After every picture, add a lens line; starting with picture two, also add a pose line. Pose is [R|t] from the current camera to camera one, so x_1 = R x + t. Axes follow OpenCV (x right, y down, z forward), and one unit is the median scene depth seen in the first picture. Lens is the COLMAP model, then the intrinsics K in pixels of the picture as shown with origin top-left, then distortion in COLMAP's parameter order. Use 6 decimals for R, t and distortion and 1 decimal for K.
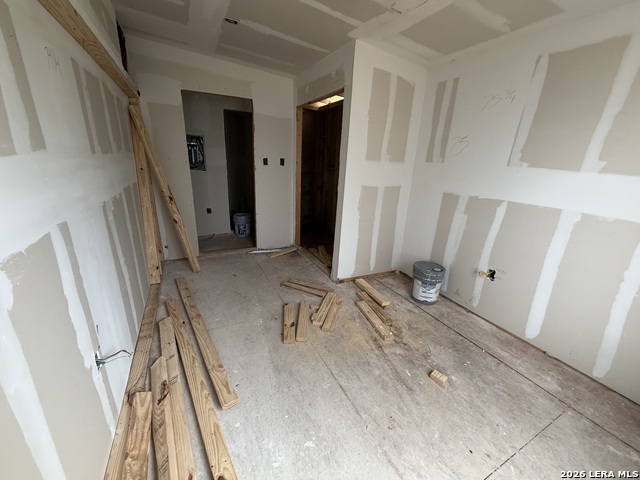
lens RADIAL K [[257.6, 0, 319.3], [0, 257.6, 241.3], [0, 0, 1]] dist [-0.001091, -0.000019]
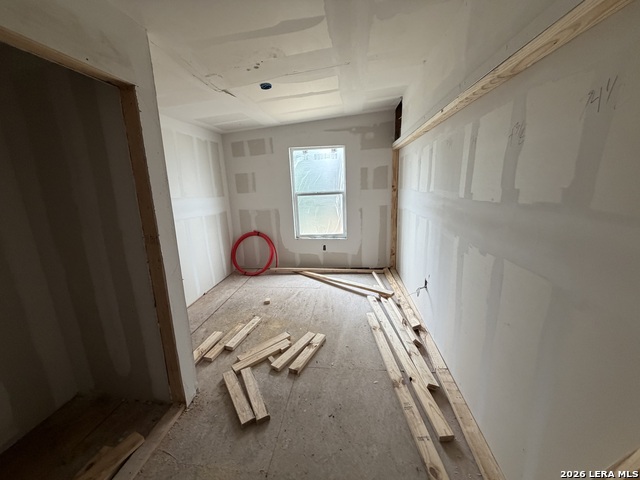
lens RADIAL K [[257.6, 0, 319.8], [0, 257.6, 239.6], [0, 0, 1]] dist [-0.001091, -0.000019]
pose [[-0.835224, -0.086984, 0.542987, -0.725387], [0.219668, 0.852433, 0.474451, -0.566313], [-0.504130, 0.515550, -0.692865, 1.634549]]
